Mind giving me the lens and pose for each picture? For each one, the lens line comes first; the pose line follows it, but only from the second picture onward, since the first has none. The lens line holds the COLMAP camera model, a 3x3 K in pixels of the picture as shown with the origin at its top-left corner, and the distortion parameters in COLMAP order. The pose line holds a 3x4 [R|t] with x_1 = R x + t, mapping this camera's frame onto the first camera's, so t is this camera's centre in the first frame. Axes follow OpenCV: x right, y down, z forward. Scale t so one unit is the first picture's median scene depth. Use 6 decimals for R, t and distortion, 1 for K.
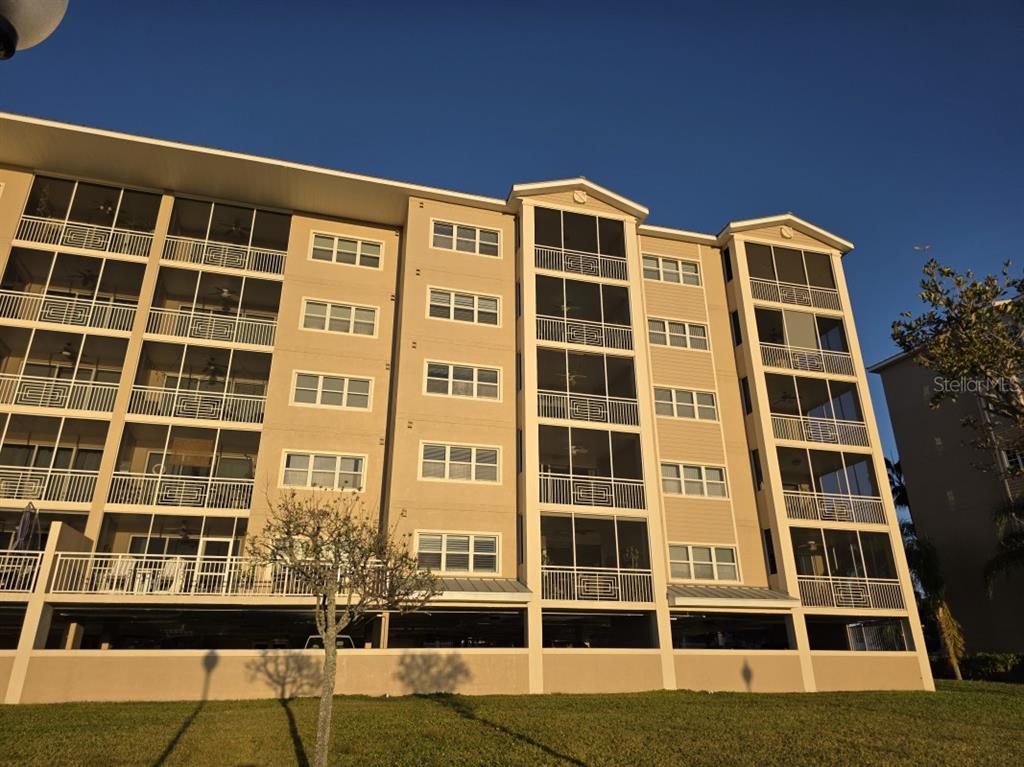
lens RADIAL K [[686.8, 0, 519.6], [0, 686.8, 373.2], [0, 0, 1]] dist [0.058643, -0.062565]
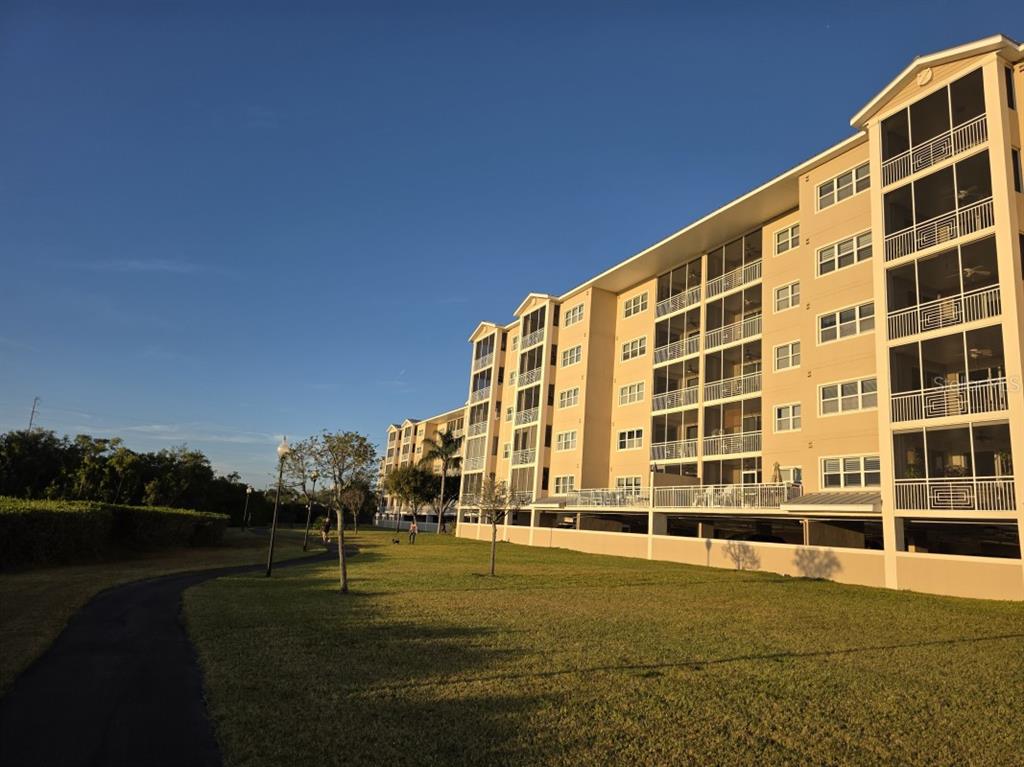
lens RADIAL K [[686.8, 0, 521.7], [0, 686.8, 388.0], [0, 0, 1]] dist [0.058643, -0.062565]
pose [[0.182076, -0.181431, -0.966401, 0.998357], [0.303524, 0.945203, -0.120266, 0.096529], [0.935266, -0.271428, 0.227168, 0.242098]]
